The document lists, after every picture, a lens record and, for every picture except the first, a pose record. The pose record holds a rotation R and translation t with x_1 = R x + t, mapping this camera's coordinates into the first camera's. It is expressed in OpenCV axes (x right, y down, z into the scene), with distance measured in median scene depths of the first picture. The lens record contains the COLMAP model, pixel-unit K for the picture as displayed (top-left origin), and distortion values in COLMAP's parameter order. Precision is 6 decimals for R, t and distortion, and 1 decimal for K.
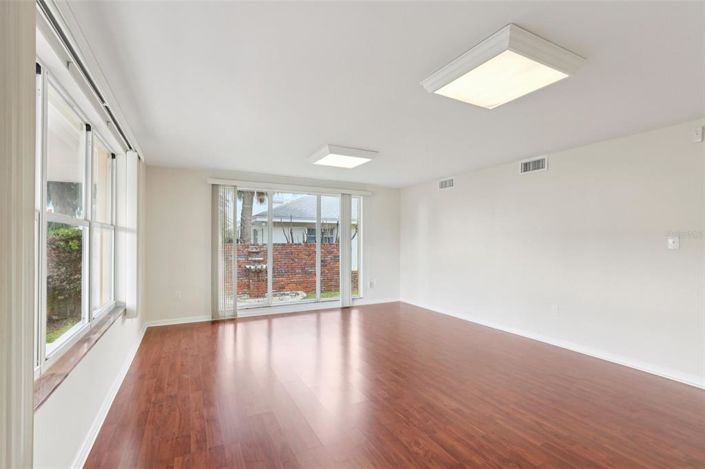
lens RADIAL K [[323.0, 0, 352.0], [0, 323.0, 234.5], [0, 0, 1]] dist [-0.010896, 0.000194]
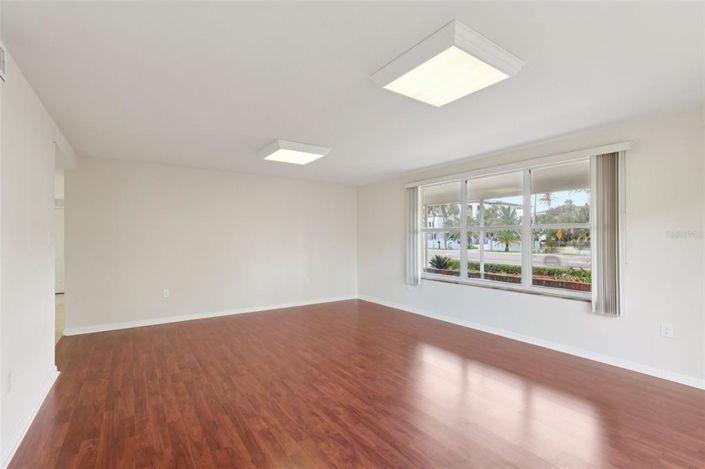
lens RADIAL K [[323.0, 0, 354.0], [0, 323.0, 234.4], [0, 0, 1]] dist [-0.010896, 0.000194]
pose [[-0.991217, -0.005355, -0.132136, 0.169825], [-0.001863, 0.999646, -0.026538, 0.026858], [0.132232, -0.026059, -0.990876, 1.402630]]
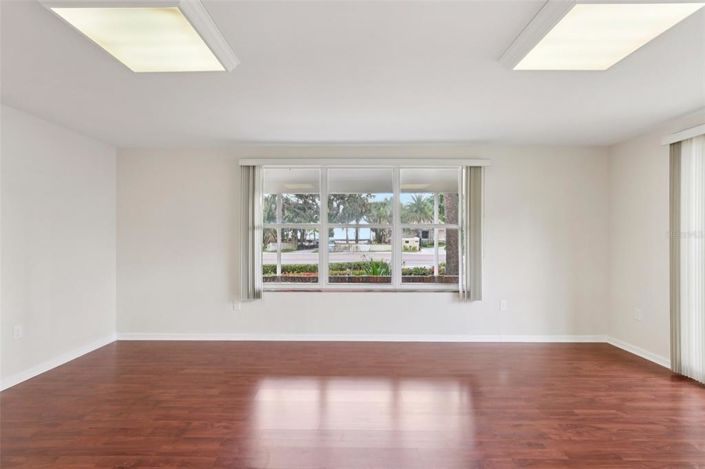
lens RADIAL K [[323.0, 0, 348.1], [0, 323.0, 236.8], [0, 0, 1]] dist [-0.010896, 0.000194]
pose [[-0.471103, -0.003817, -0.882070, 0.440207], [0.010611, 0.999894, -0.009994, 0.019934], [0.882014, -0.014068, -0.471012, 0.864474]]
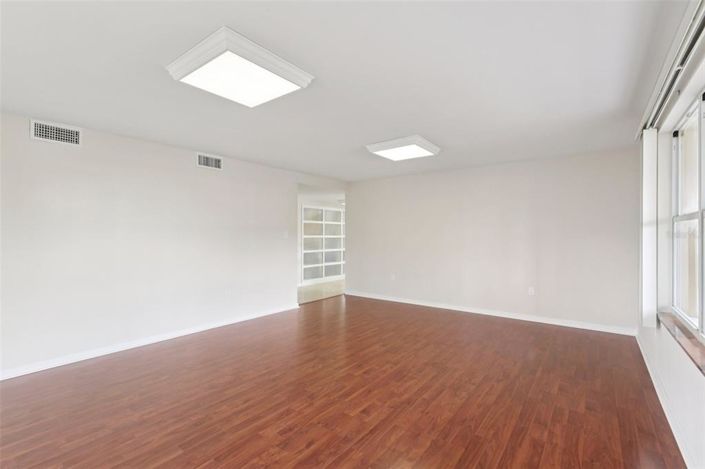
lens RADIAL K [[323.0, 0, 347.1], [0, 323.0, 235.2], [0, 0, 1]] dist [-0.010896, 0.000194]
pose [[-0.415919, -0.003136, 0.909396, -0.550157], [-0.014669, 0.999887, -0.003260, 0.018170], [-0.909283, -0.014696, -0.415918, 1.001500]]
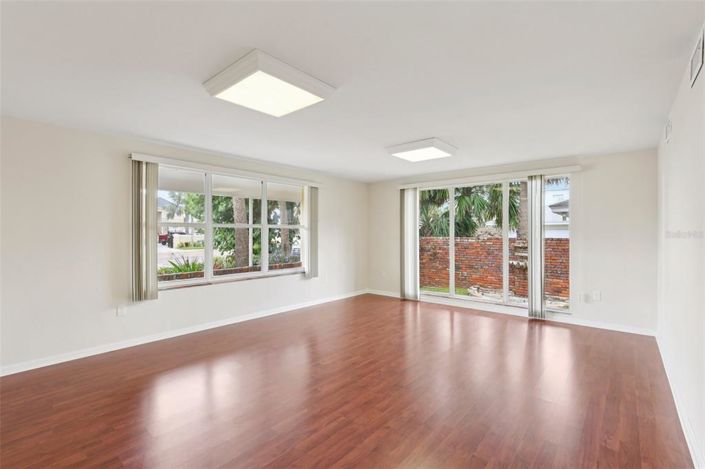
lens RADIAL K [[323.0, 0, 341.3], [0, 323.0, 235.4], [0, 0, 1]] dist [-0.010896, 0.000194]
pose [[0.353944, 0.005140, -0.935252, 0.766382], [0.014638, 0.999832, 0.011035, 0.005932], [0.935152, -0.017596, 0.353810, 0.391071]]
